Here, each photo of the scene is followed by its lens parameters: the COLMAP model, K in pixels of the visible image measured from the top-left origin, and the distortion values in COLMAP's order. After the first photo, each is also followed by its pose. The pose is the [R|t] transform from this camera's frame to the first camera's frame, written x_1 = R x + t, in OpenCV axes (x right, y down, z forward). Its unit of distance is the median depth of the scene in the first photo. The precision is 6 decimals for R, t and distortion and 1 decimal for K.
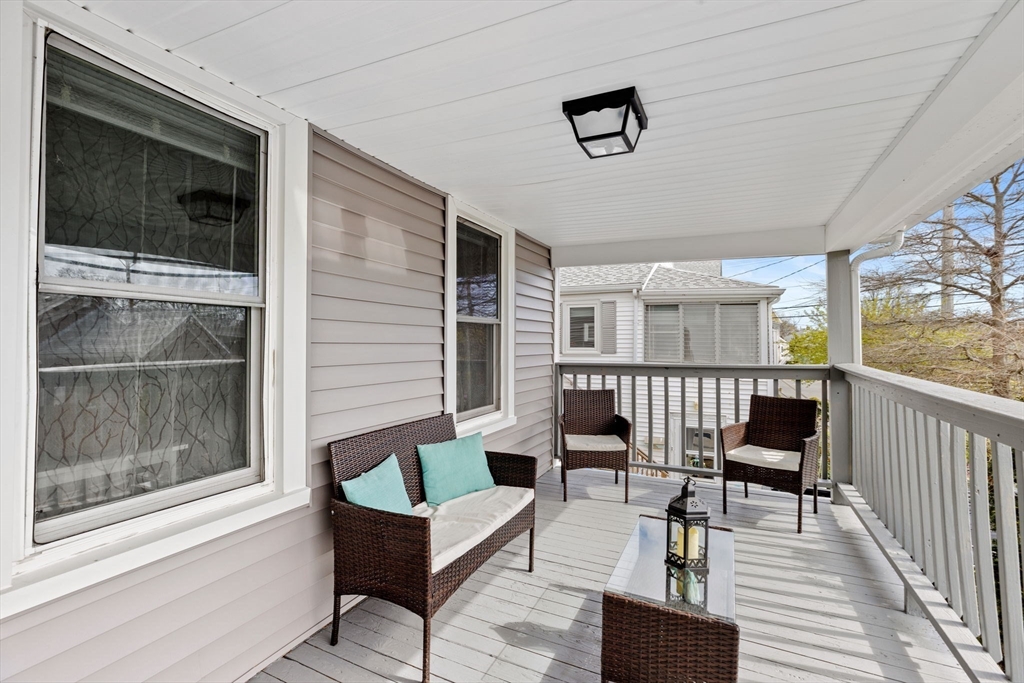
lens RADIAL K [[461.5, 0, 513.0], [0, 461.5, 336.8], [0, 0, 1]] dist [-0.010390, 0.006021]
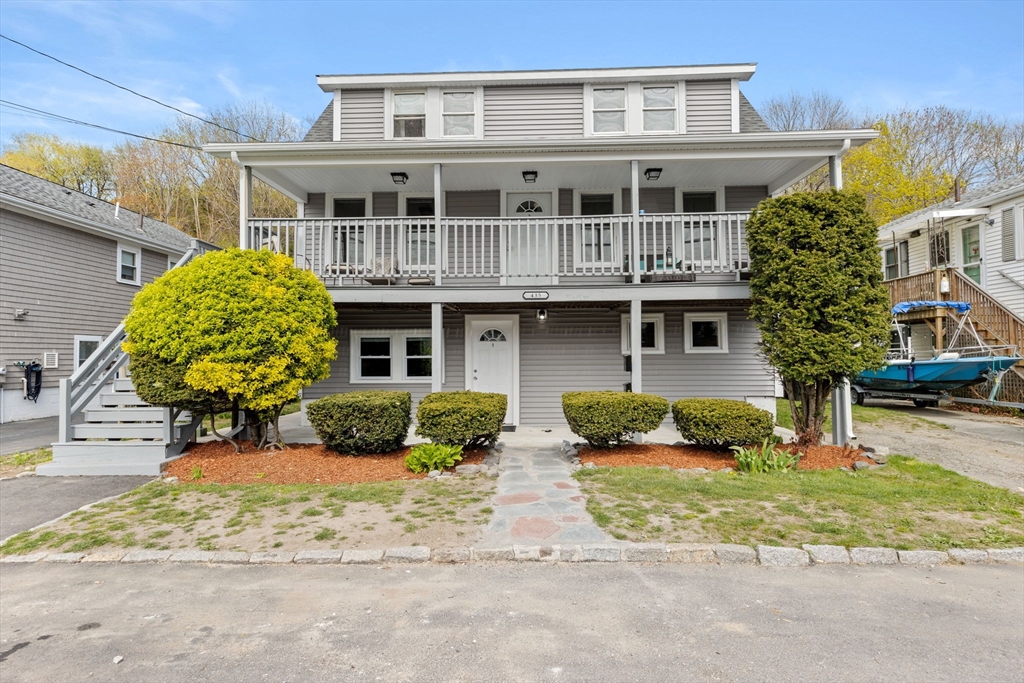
lens RADIAL K [[576.5, 0, 512.4], [0, 576.5, 337.2], [0, 0, 1]] dist [0.003809, 0.002662]
pose [[0.401096, -0.039061, -0.915203, 2.343659], [0.019427, 0.999228, -0.034133, 0.651595], [0.915830, -0.004089, 0.401545, -1.262670]]
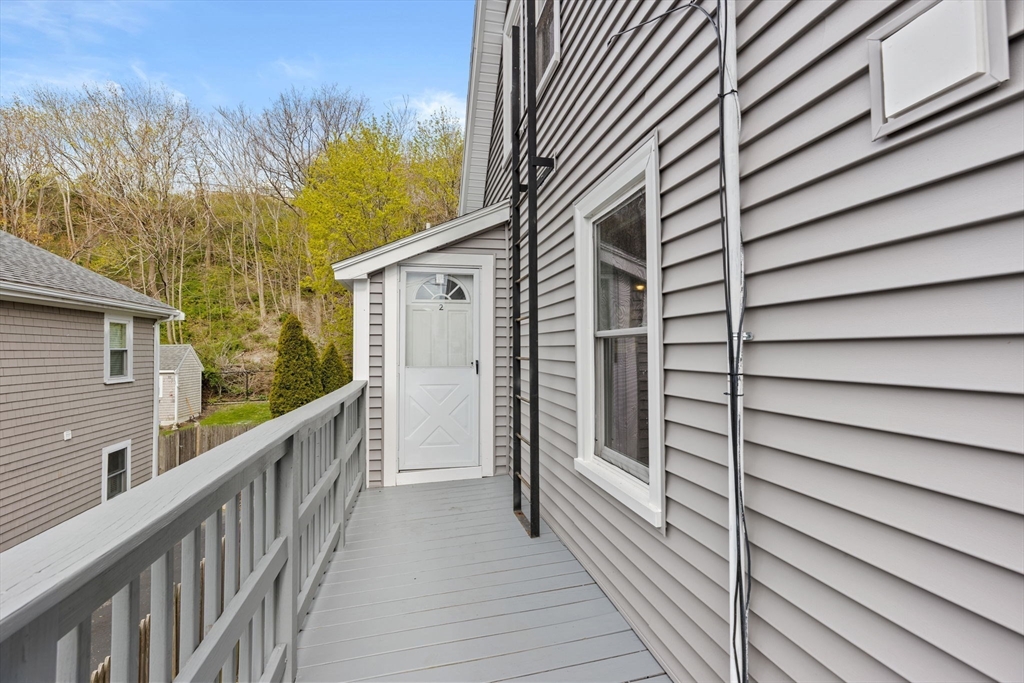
lens RADIAL K [[461.5, 0, 513.0], [0, 461.5, 336.8], [0, 0, 1]] dist [-0.010390, 0.006021]
pose [[0.621287, -0.036229, -0.782745, -1.027031], [0.024440, 0.999341, -0.026855, -0.042746], [0.783202, -0.002445, 0.621763, -1.366394]]
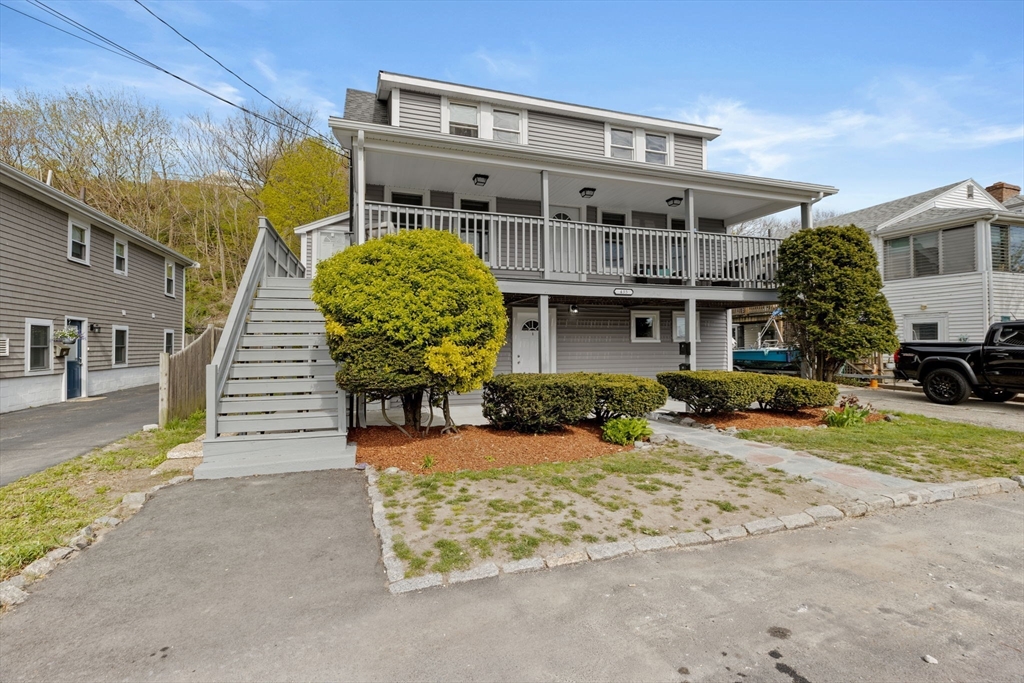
lens RADIAL K [[461.5, 0, 513.0], [0, 461.5, 336.8], [0, 0, 1]] dist [-0.010390, 0.006021]
pose [[0.690307, -0.025222, -0.723077, 1.449621], [0.017020, 0.999682, -0.018622, 0.655027], [0.723316, 0.000549, 0.690517, -2.212663]]
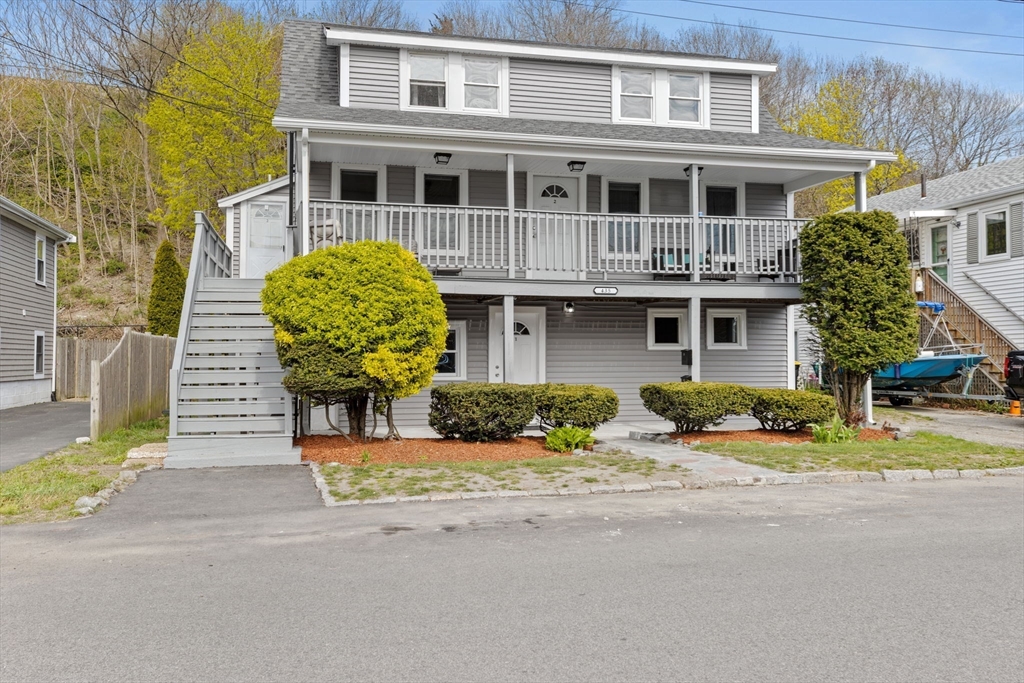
lens RADIAL K [[879.2, 0, 513.9], [0, 879.2, 336.6], [0, 0, 1]] dist [0.014718, 0.003551]
pose [[0.630738, -0.027218, -0.775519, 2.852937], [0.015151, 0.999626, -0.022761, 0.673217], [0.775848, 0.002606, 0.630914, -2.905169]]
